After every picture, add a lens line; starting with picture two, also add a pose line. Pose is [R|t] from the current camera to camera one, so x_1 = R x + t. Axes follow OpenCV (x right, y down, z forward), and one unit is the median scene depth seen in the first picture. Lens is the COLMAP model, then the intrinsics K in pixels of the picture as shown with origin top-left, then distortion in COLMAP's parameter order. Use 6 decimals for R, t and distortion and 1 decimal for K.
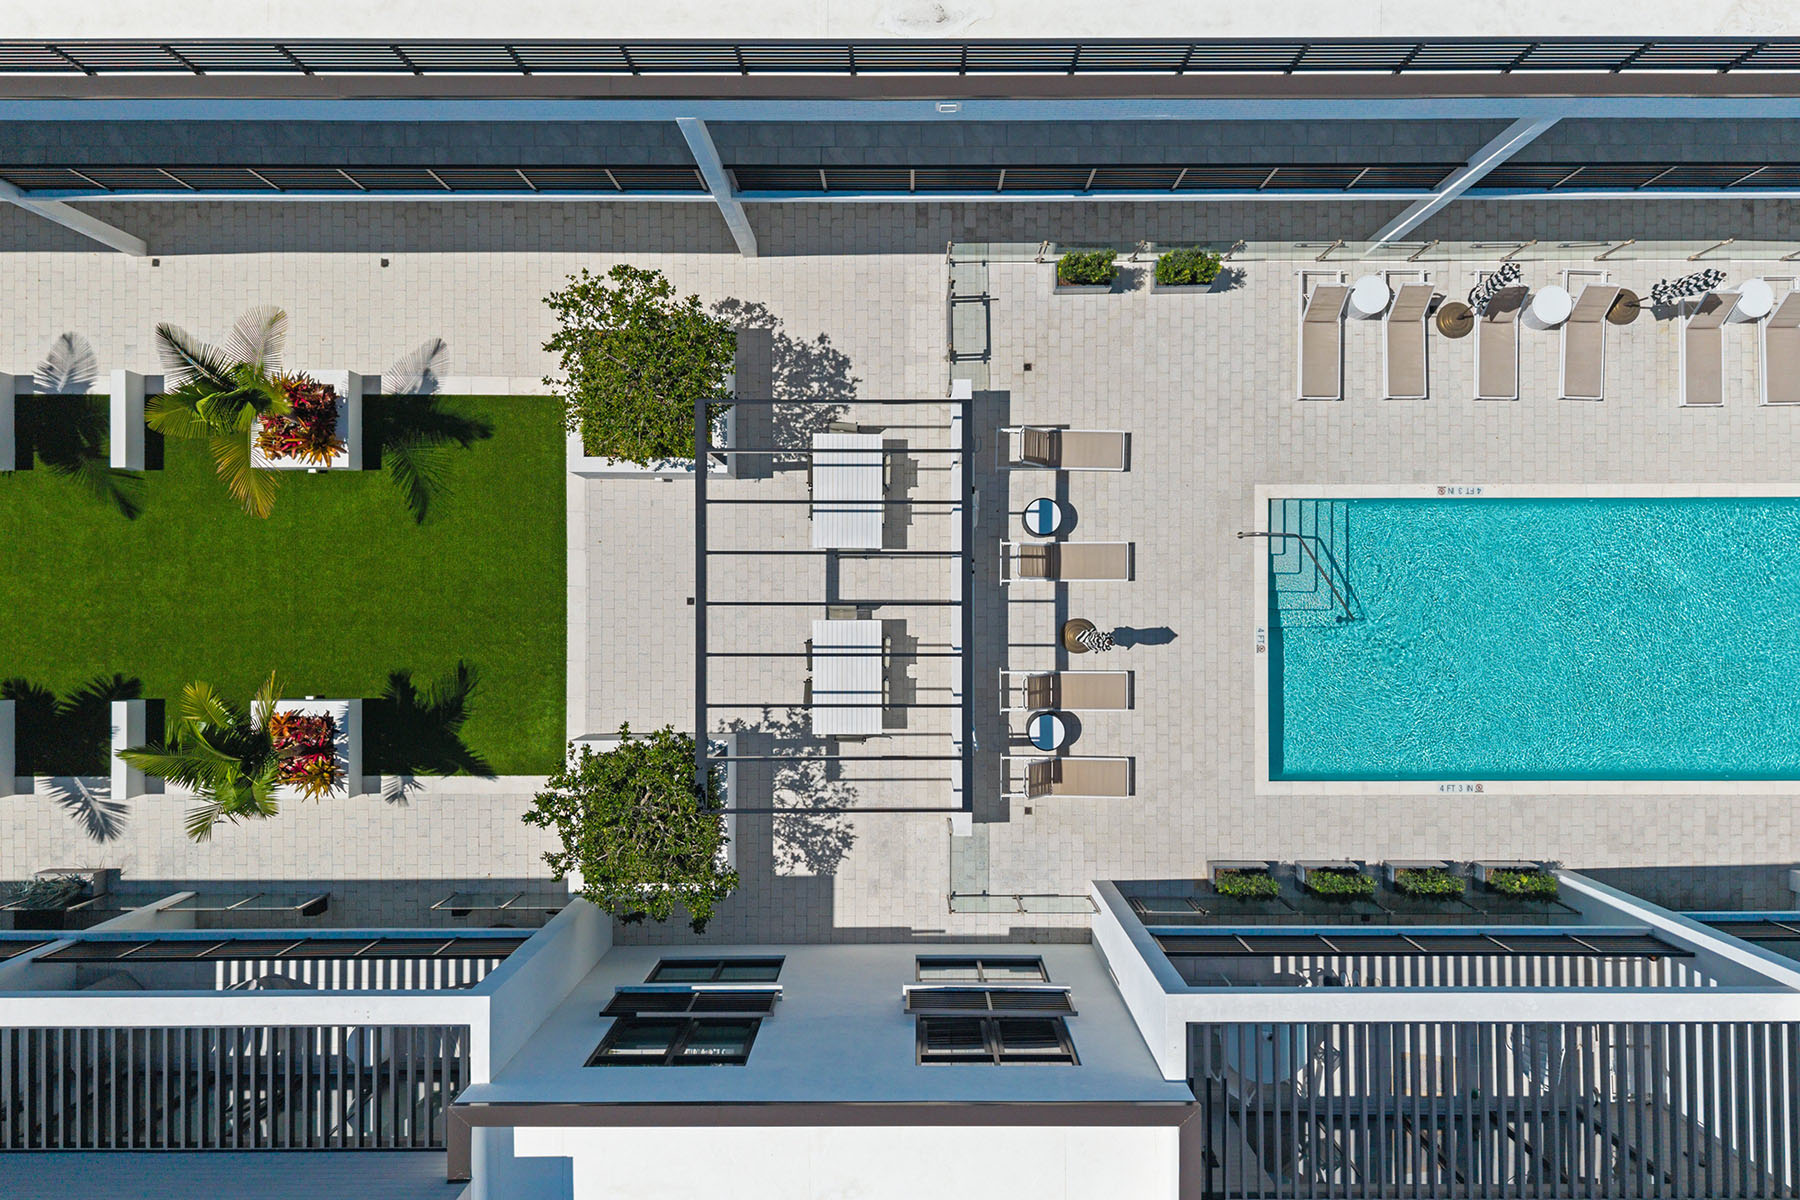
lens RADIAL K [[1243.5, 0, 899.6], [0, 1243.5, 600.9], [0, 0, 1]] dist [0.037628, -0.032052]
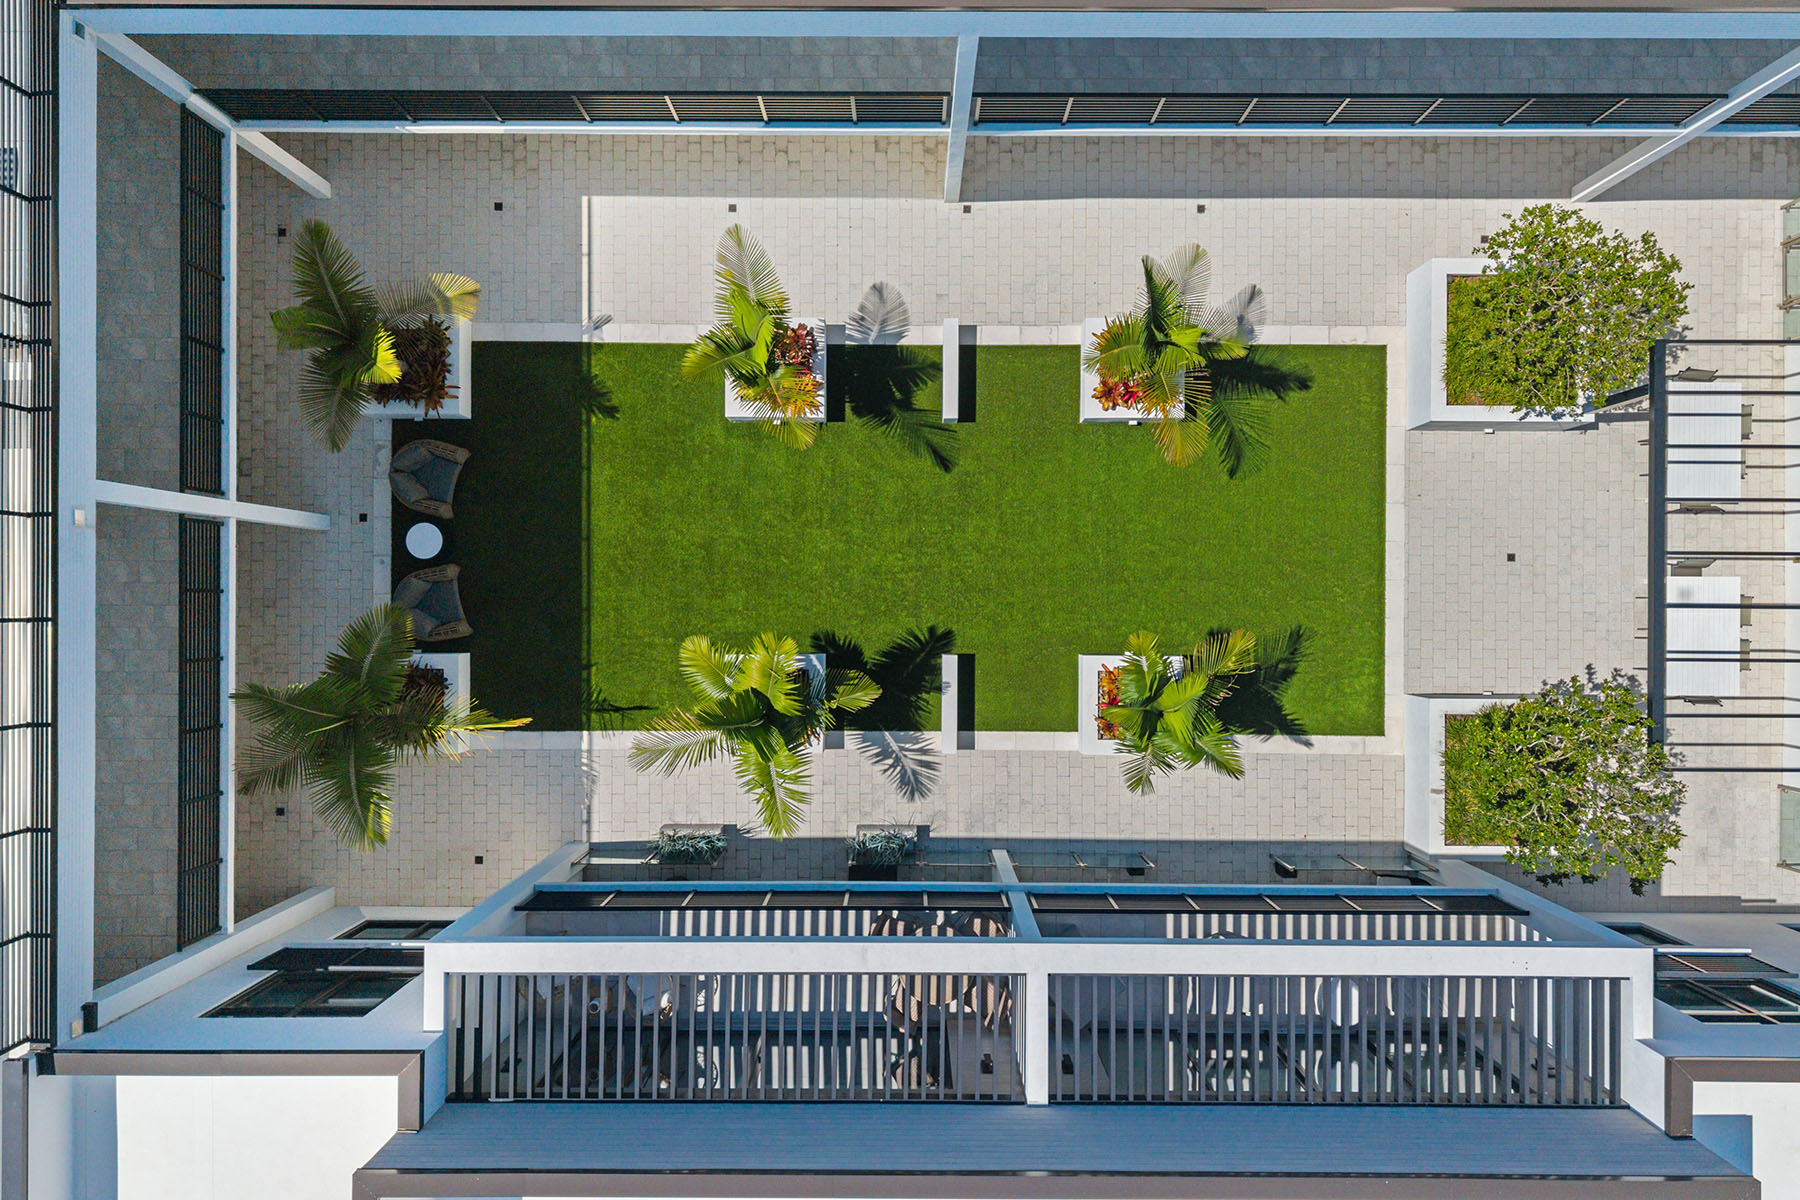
lens RADIAL K [[1243.5, 0, 894.7], [0, 1243.5, 609.6], [0, 0, 1]] dist [0.037628, -0.032052]
pose [[0.999939, 0.005965, -0.009341, -0.640094], [-0.005909, 0.999964, 0.006033, 0.037542], [0.009377, -0.005977, 0.999938, 0.021871]]
